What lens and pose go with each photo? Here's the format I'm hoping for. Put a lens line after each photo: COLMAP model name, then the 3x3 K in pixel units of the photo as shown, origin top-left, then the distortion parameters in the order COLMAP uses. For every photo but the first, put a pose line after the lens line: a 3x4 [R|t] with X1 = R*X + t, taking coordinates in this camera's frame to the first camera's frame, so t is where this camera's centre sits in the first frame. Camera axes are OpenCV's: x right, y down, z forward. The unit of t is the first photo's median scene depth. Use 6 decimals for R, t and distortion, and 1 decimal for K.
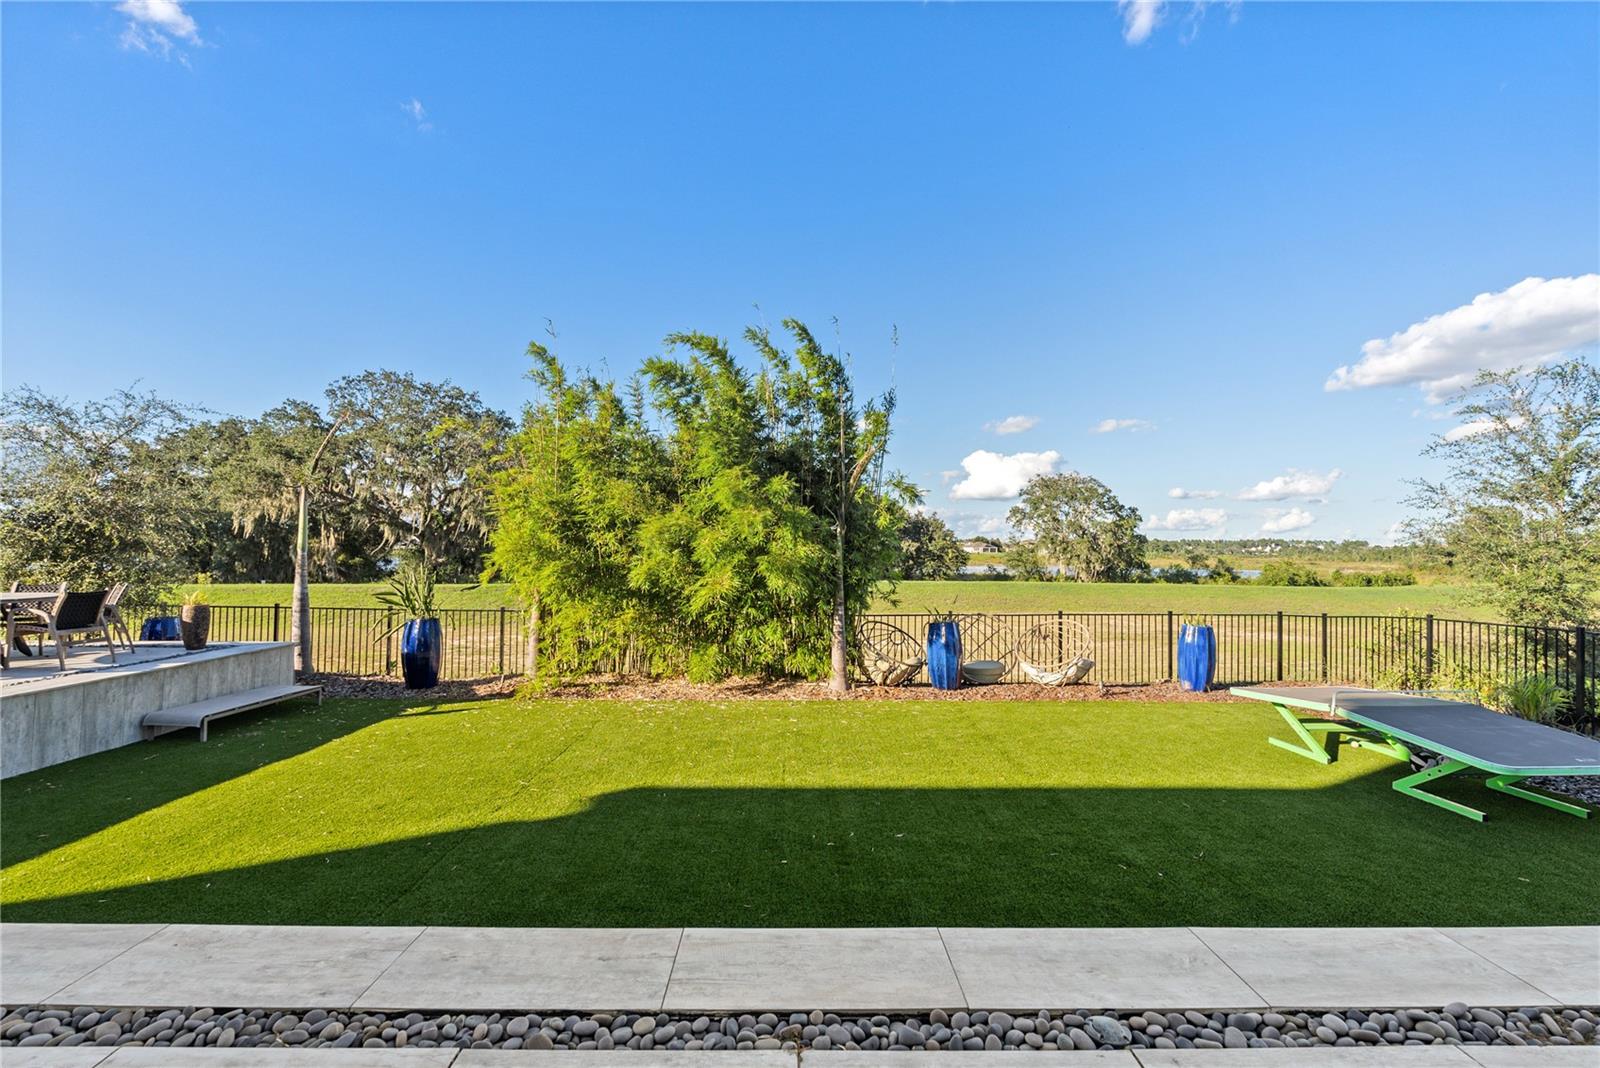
lens RADIAL K [[708.2, 0, 800.0], [0, 708.2, 534.0], [0, 0, 1]] dist [-0.005811, -0.000390]
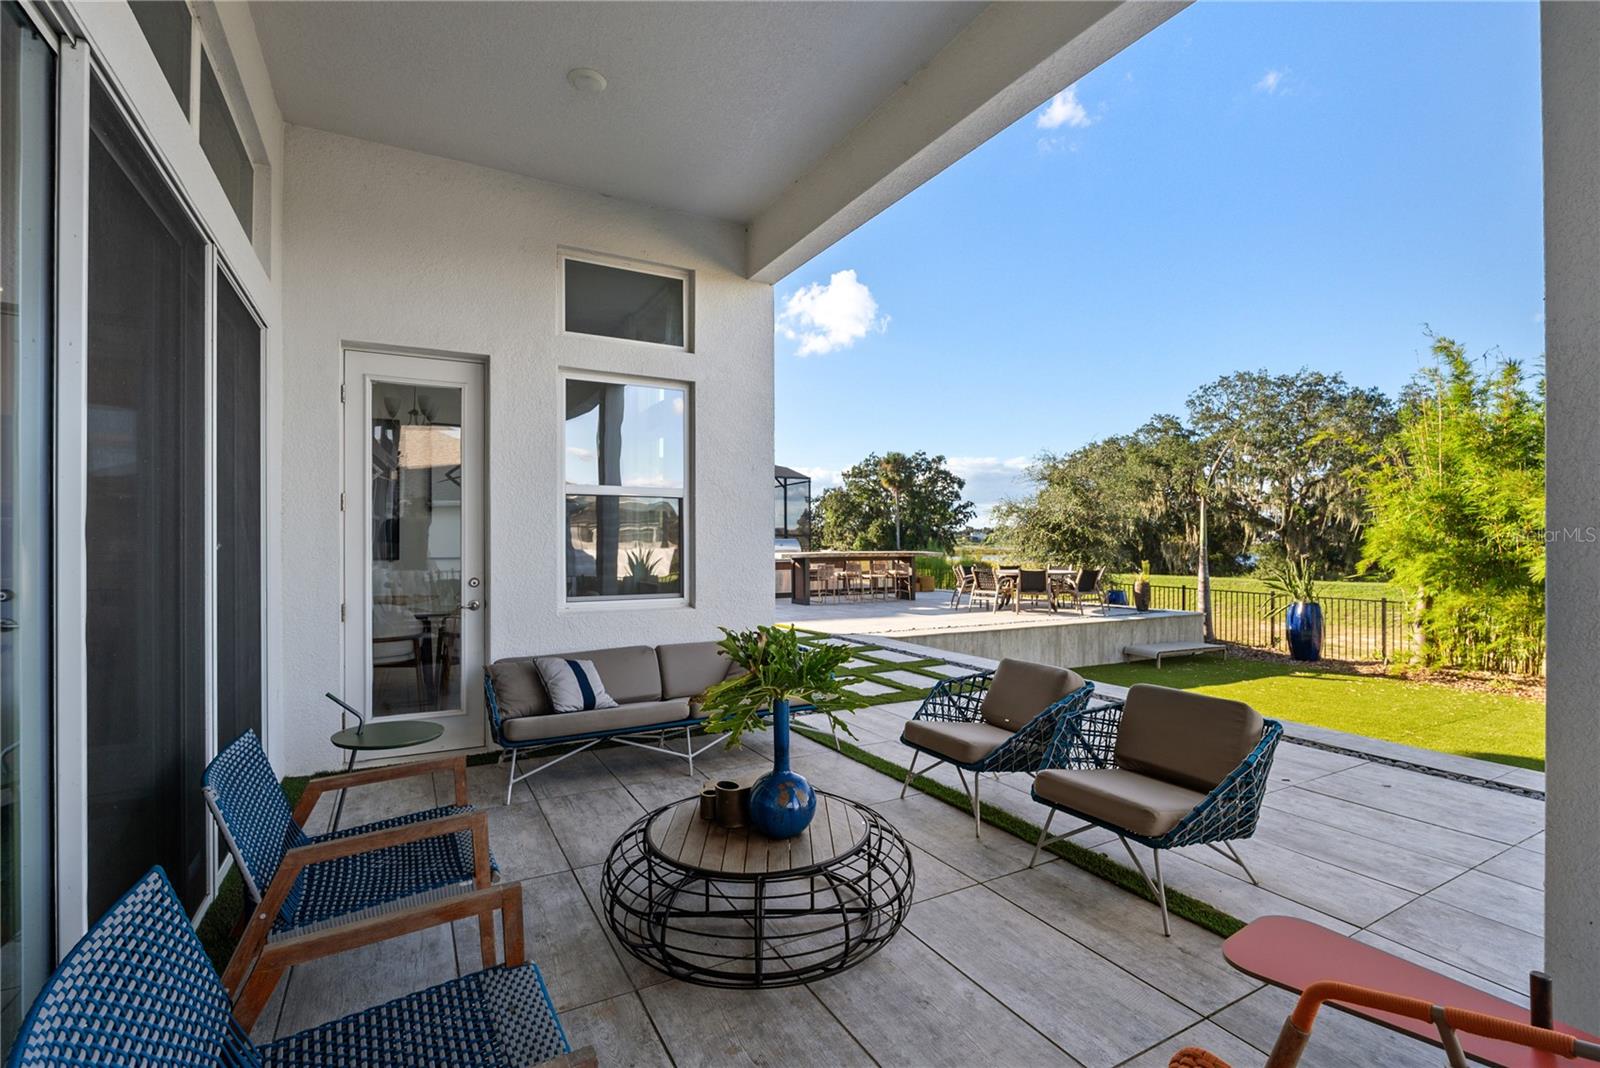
lens RADIAL K [[723.2, 0, 804.1], [0, 723.2, 523.5], [0, 0, 1]] dist [-0.007697, 0.000426]
pose [[0.478352, -0.030772, -0.877629, 0.030195], [0.023217, 0.999480, -0.022390, -0.001010], [0.877861, -0.009665, 0.478818, -0.072980]]
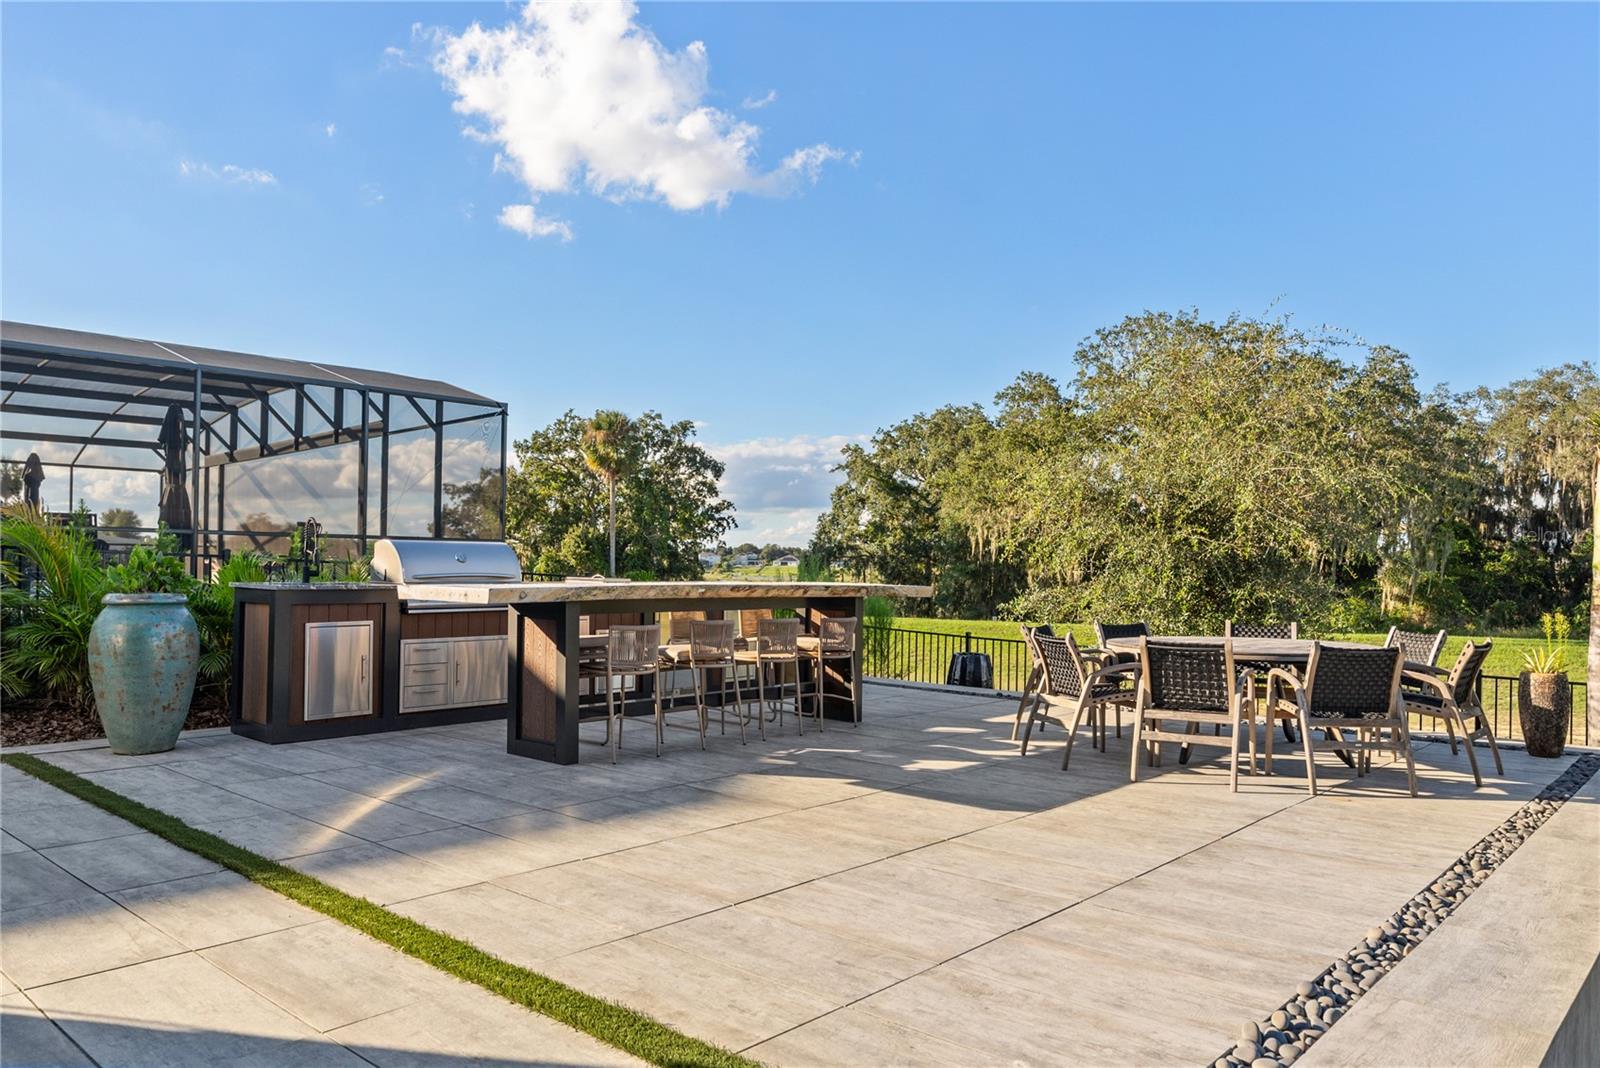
lens RADIAL K [[1105.3, 0, 805.1], [0, 1105.3, 531.4], [0, 0, 1]] dist [-0.003051, -0.000256]
pose [[0.735814, -0.022440, -0.676812, -0.130156], [0.008594, 0.999680, -0.023801, 0.001347], [0.677130, 0.011697, 0.735771, -0.003794]]
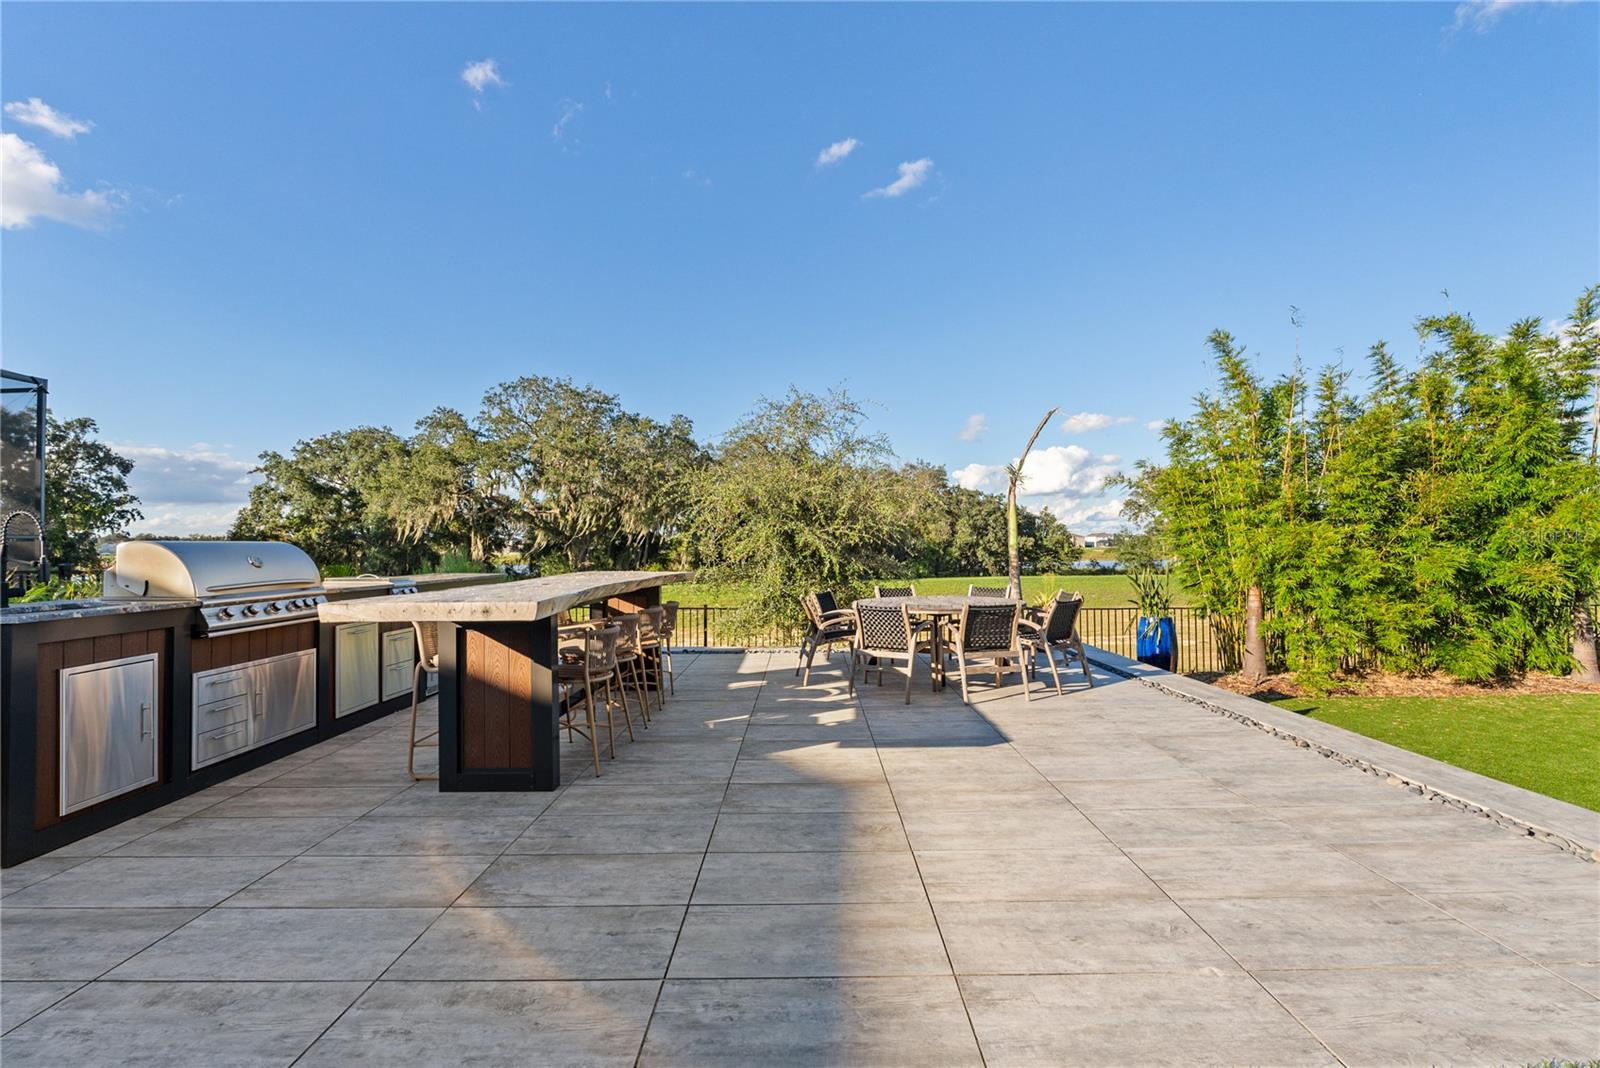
lens RADIAL K [[708.2, 0, 800.0], [0, 708.2, 534.0], [0, 0, 1]] dist [-0.005811, -0.000390]
pose [[0.999600, -0.019891, -0.020100, -0.218535], [0.019942, 0.999798, 0.002316, -0.001675], [0.020050, -0.002716, 0.999795, -0.001301]]
